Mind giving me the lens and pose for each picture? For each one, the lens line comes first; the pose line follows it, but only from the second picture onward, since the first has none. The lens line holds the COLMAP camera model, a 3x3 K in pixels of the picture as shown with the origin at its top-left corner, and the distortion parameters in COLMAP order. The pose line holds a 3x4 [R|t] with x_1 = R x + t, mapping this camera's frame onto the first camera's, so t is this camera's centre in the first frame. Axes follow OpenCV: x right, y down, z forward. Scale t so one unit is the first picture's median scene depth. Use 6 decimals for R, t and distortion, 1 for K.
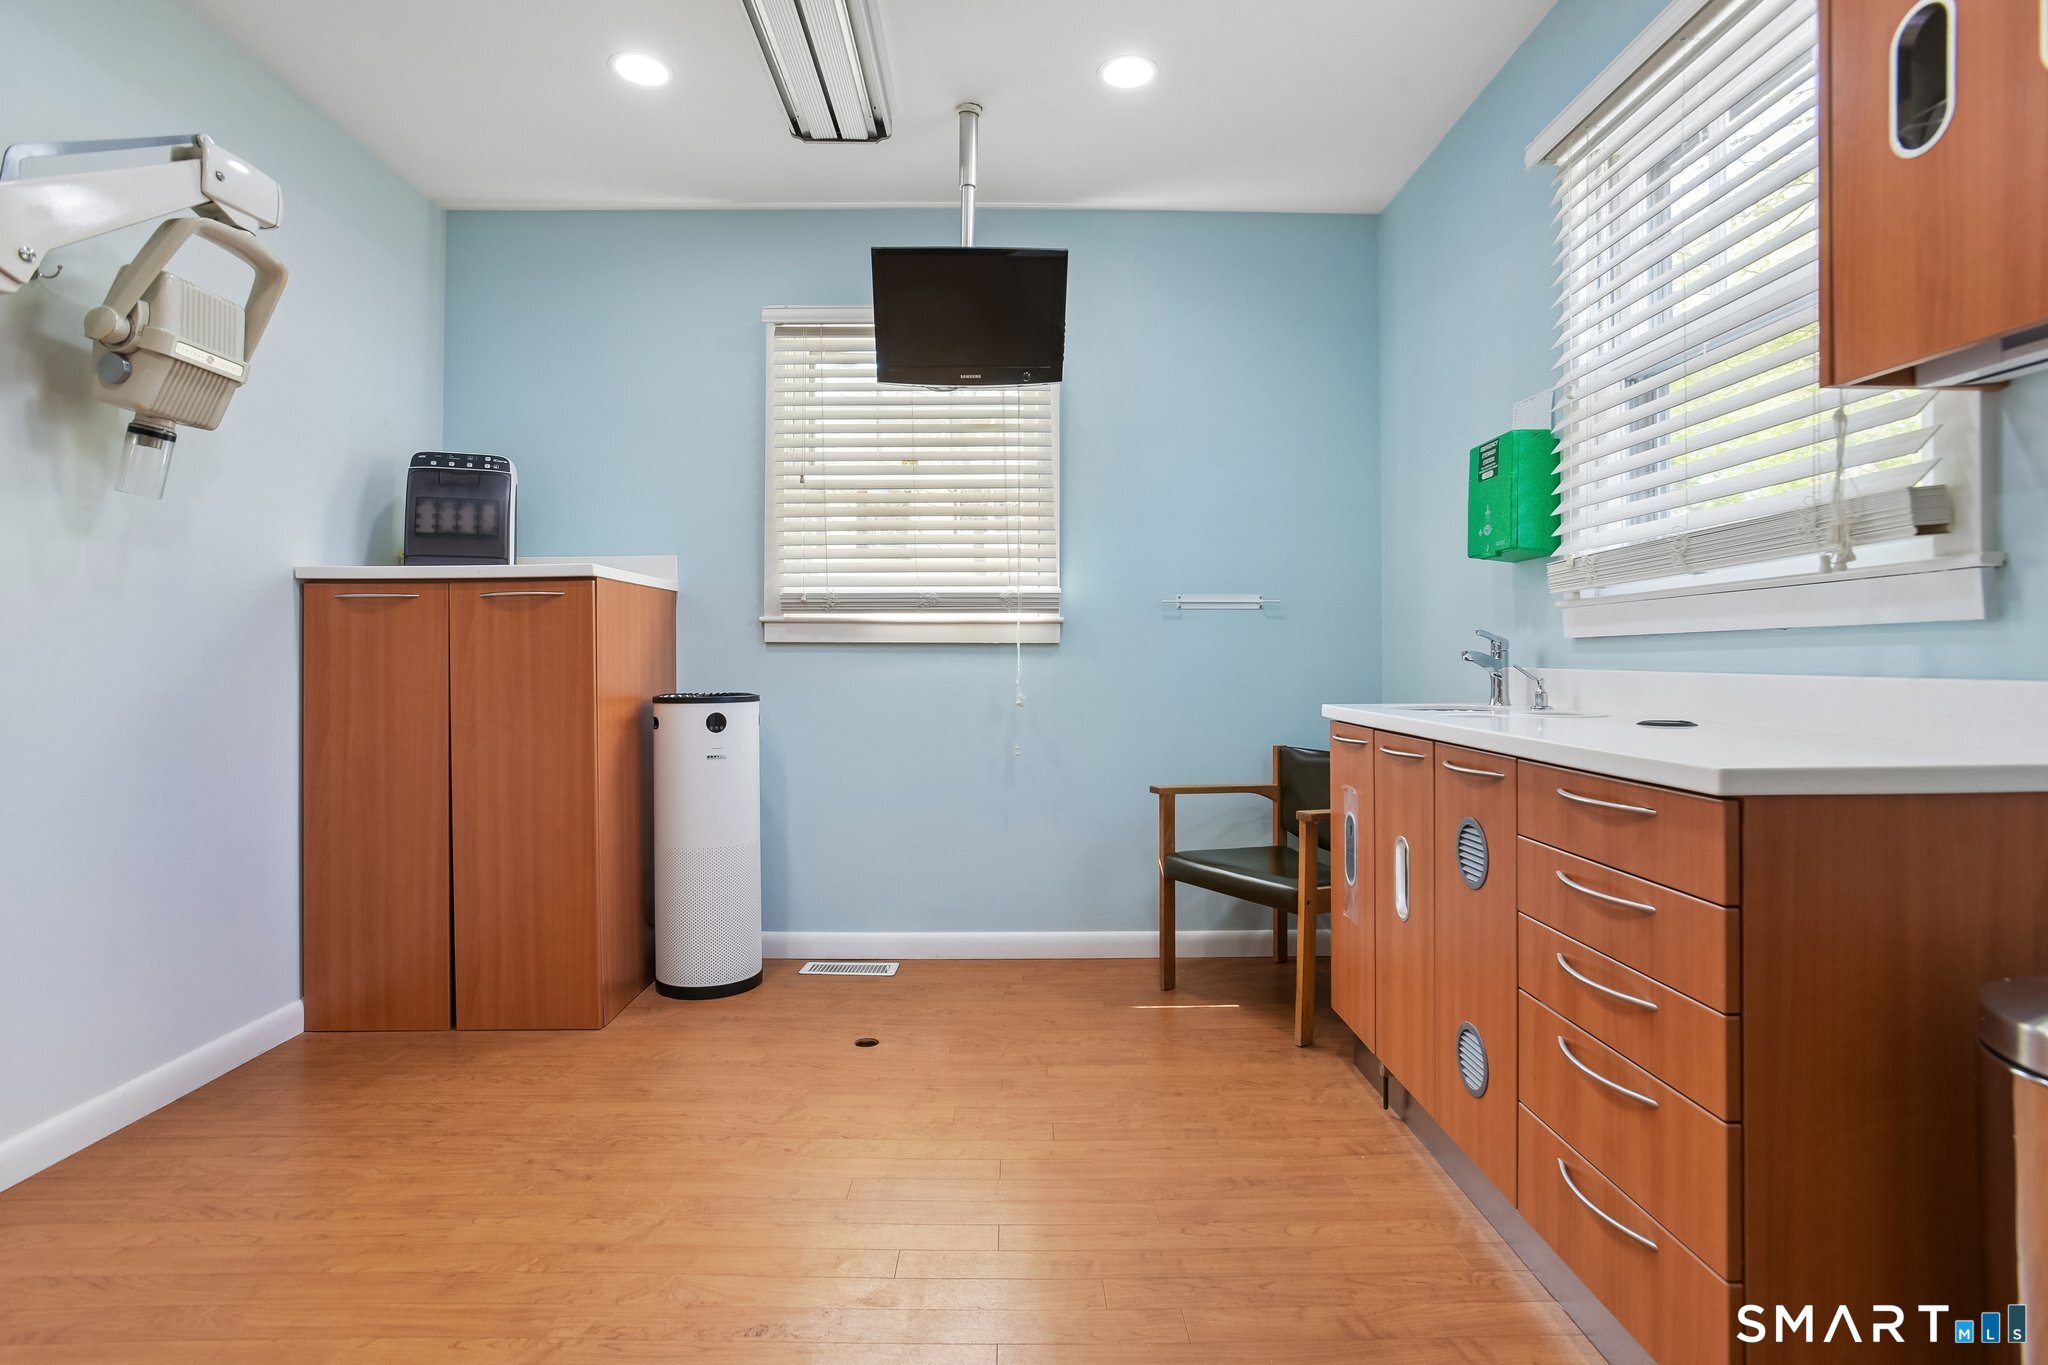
lens RADIAL K [[993.8, 0, 1026.9], [0, 993.8, 669.5], [0, 0, 1]] dist [-0.012870, 0.000745]
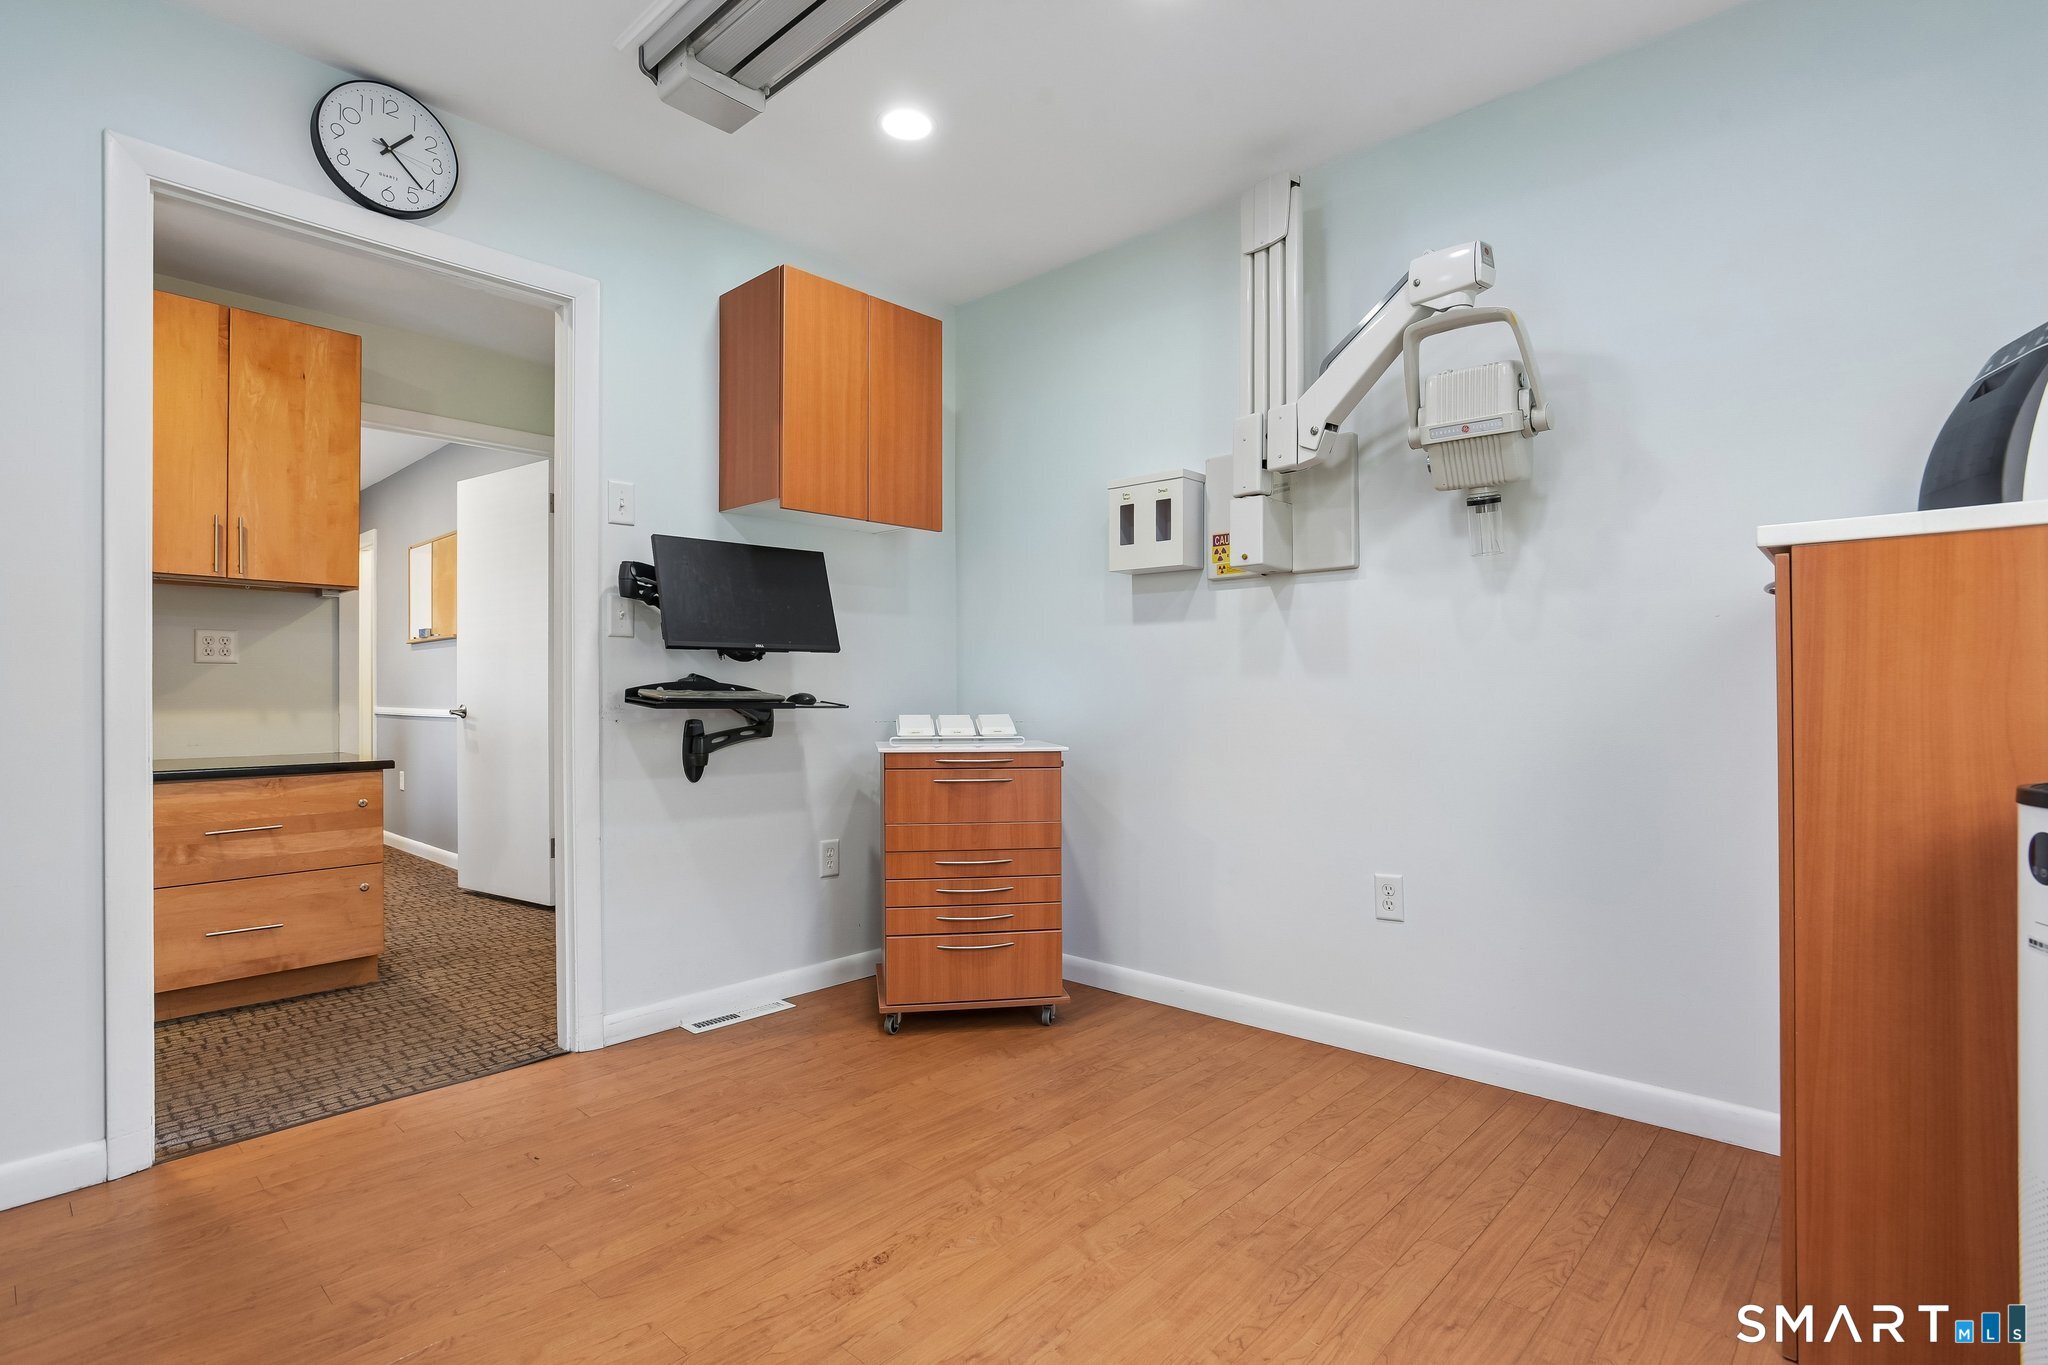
lens RADIAL K [[993.8, 0, 1035.7], [0, 993.8, 677.2], [0, 0, 1]] dist [-0.012870, 0.000745]
pose [[-0.676401, -0.000124, -0.736534, 0.358693], [-0.004528, 0.999982, 0.003989, -0.030288], [0.736520, 0.006033, -0.676389, 1.441769]]
